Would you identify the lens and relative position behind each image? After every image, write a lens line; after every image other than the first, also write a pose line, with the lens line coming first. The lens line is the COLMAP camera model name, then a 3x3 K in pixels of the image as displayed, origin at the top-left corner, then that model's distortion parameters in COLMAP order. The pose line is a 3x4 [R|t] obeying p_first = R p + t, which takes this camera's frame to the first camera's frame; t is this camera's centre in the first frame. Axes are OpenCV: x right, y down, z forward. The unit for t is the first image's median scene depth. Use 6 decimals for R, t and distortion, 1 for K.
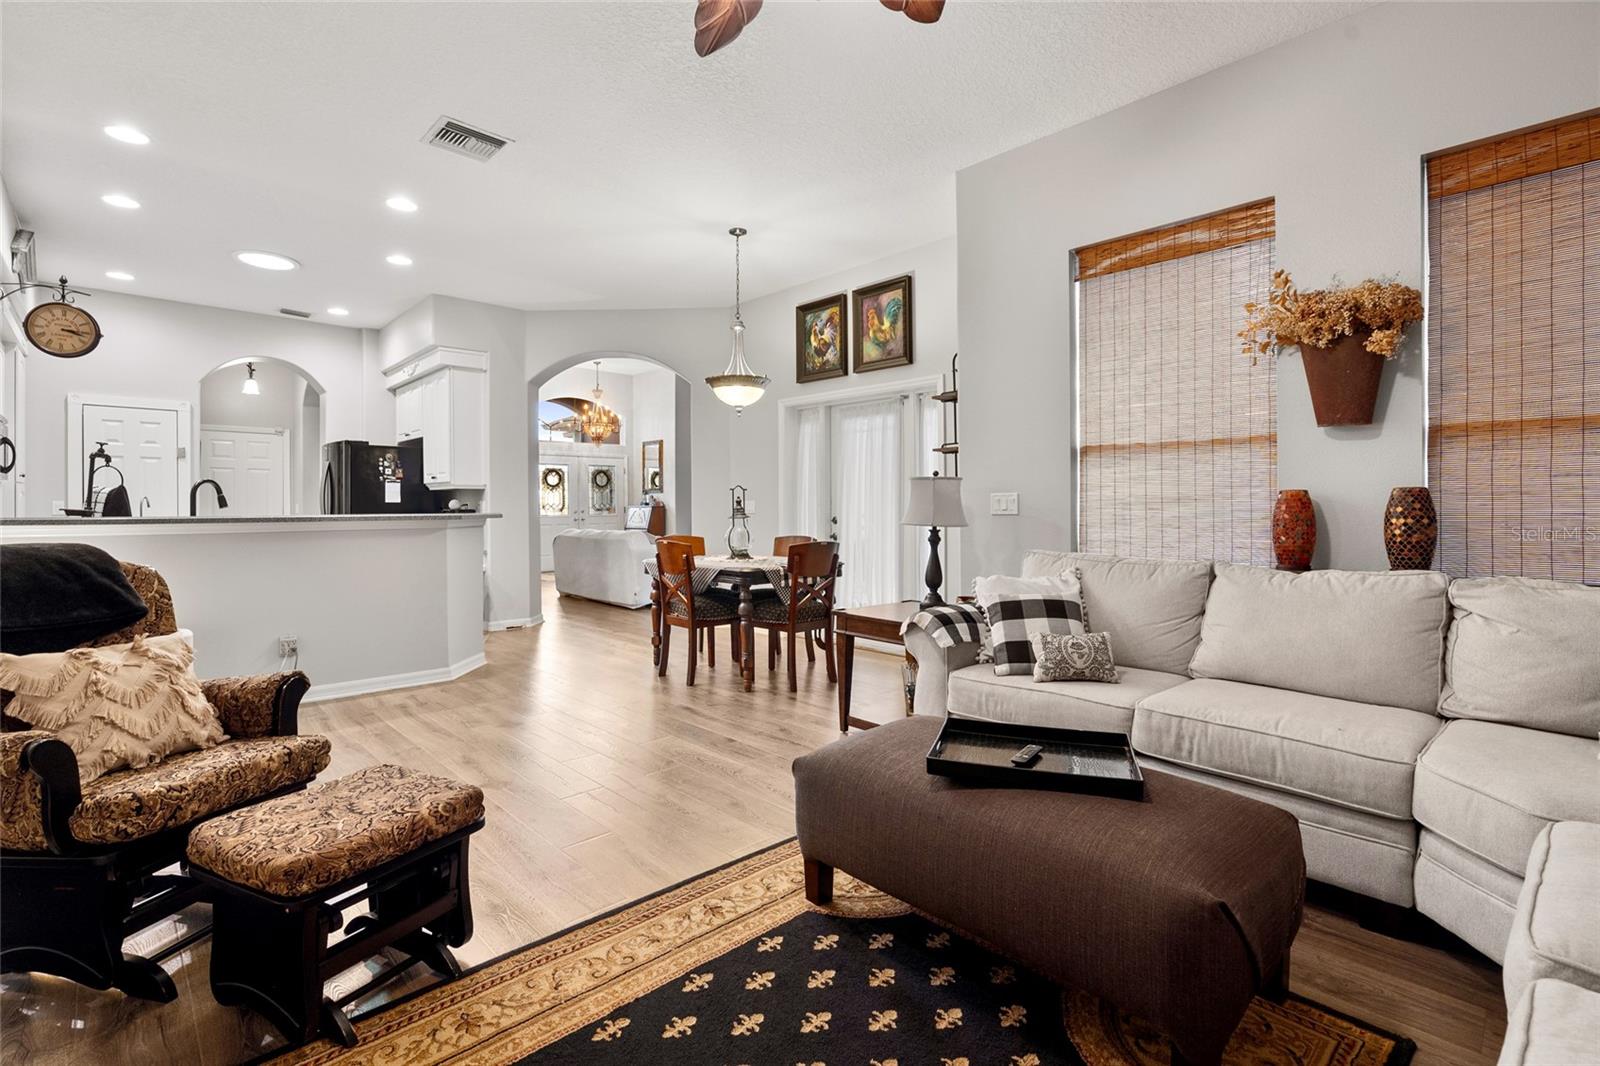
lens RADIAL K [[737.1, 0, 802.0], [0, 737.1, 515.6], [0, 0, 1]] dist [-0.004447, 0.002005]
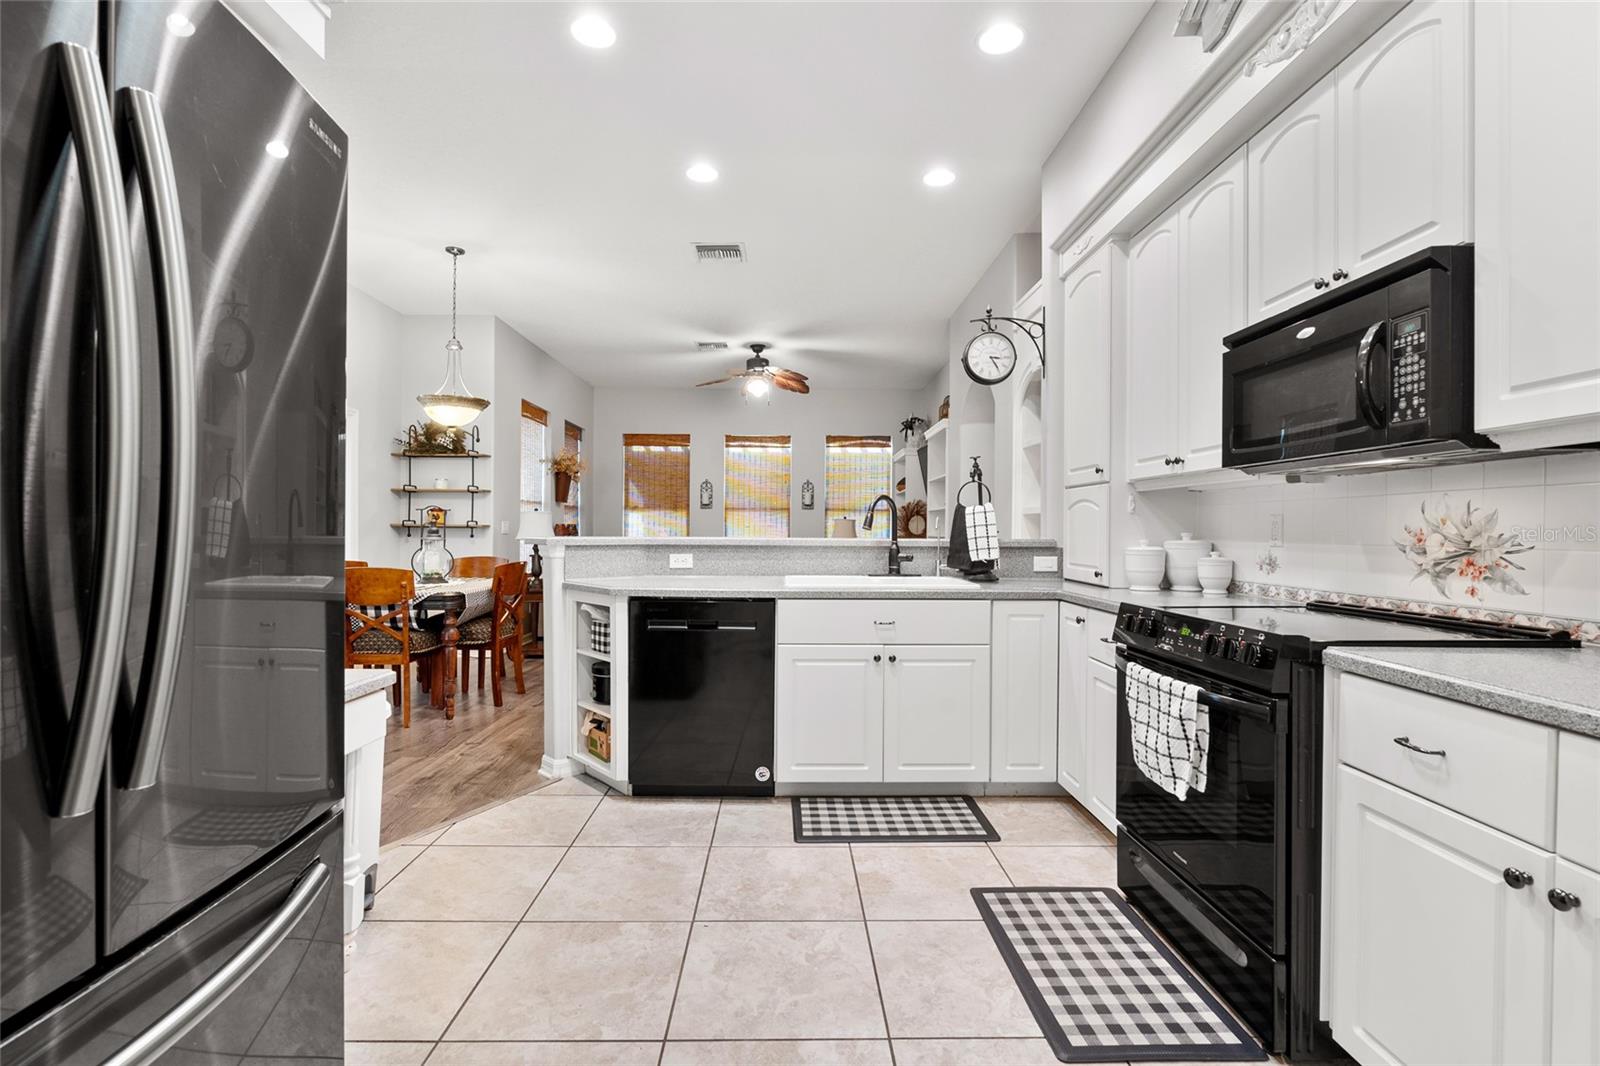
lens RADIAL K [[737.1, 0, 802.0], [0, 737.1, 535.4], [0, 0, 1]] dist [-0.004447, 0.002005]
pose [[-0.738900, -0.005276, 0.673795, -0.937402], [0.004344, 0.999911, 0.012594, -0.010855], [-0.673801, 0.012233, -0.738811, 1.206804]]
